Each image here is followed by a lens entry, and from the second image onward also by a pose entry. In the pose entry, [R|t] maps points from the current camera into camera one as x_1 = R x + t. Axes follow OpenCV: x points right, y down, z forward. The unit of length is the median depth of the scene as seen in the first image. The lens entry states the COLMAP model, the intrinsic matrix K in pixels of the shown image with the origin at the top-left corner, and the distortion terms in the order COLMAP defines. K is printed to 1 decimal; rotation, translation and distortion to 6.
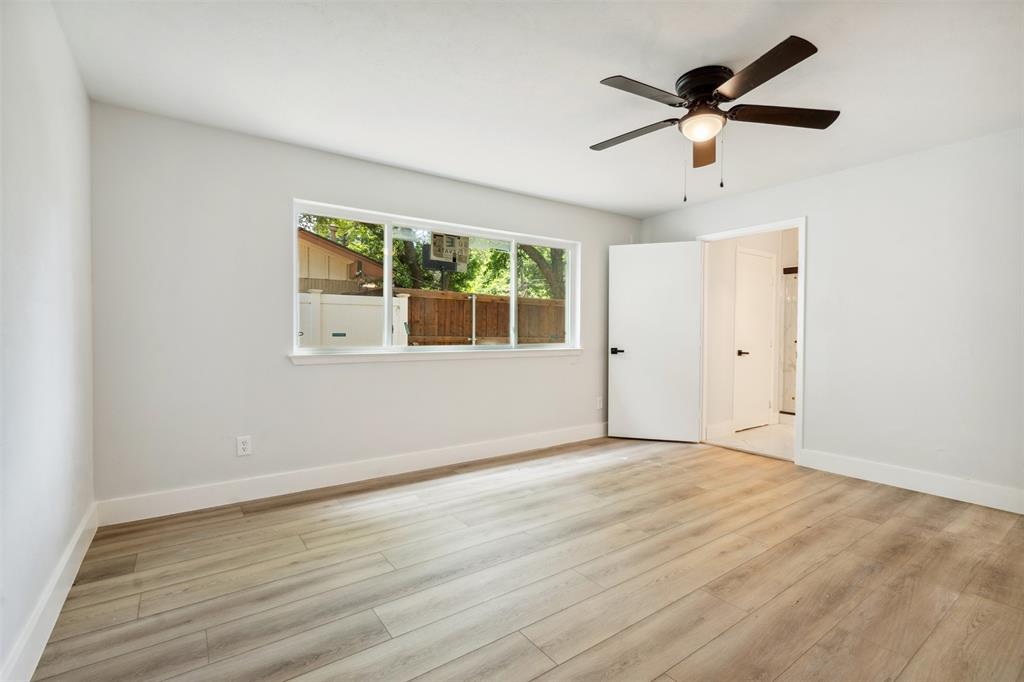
lens RADIAL K [[467.7, 0, 514.2], [0, 467.7, 344.6], [0, 0, 1]] dist [-0.003624, 0.000904]
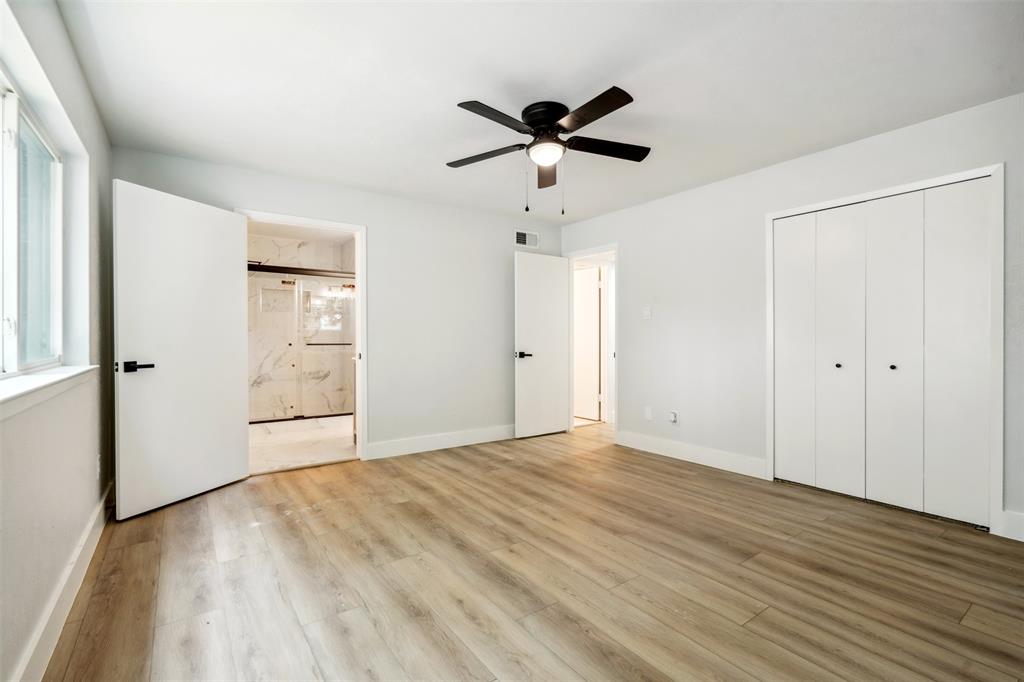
lens RADIAL K [[467.7, 0, 514.2], [0, 467.7, 344.6], [0, 0, 1]] dist [-0.003624, 0.000904]
pose [[-0.010980, -0.018703, 0.999765, -0.611547], [0.023621, 0.999541, 0.018958, -0.021523], [-0.999661, 0.023824, -0.010533, 0.916269]]
